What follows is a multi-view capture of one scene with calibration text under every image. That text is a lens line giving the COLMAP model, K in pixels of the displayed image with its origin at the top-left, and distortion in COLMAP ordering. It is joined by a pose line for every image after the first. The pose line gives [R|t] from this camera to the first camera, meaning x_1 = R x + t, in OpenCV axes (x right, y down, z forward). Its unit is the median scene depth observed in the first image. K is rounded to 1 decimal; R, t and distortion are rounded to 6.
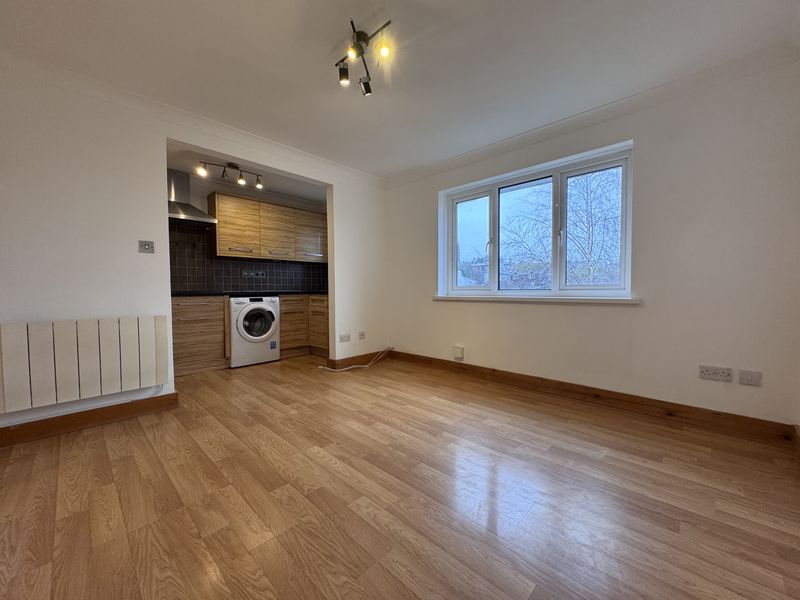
lens RADIAL K [[317.3, 0, 401.7], [0, 317.3, 301.2], [0, 0, 1]] dist [-0.003217, -0.000038]
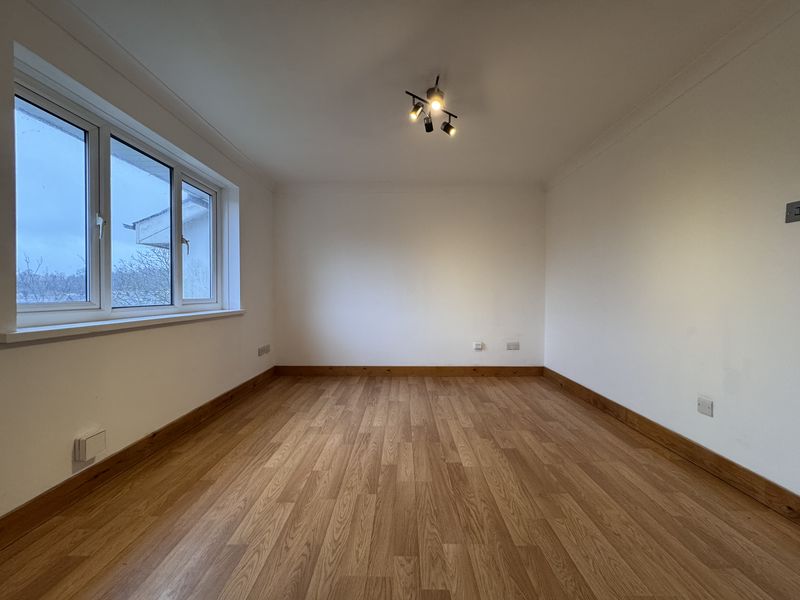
lens RADIAL K [[317.3, 0, 399.6], [0, 317.3, 296.2], [0, 0, 1]] dist [-0.003217, -0.000038]
pose [[-0.681916, 0.000827, 0.731430, -0.675089], [0.032305, 0.999058, 0.028988, -0.080819], [-0.730716, 0.043396, -0.681300, 1.421817]]
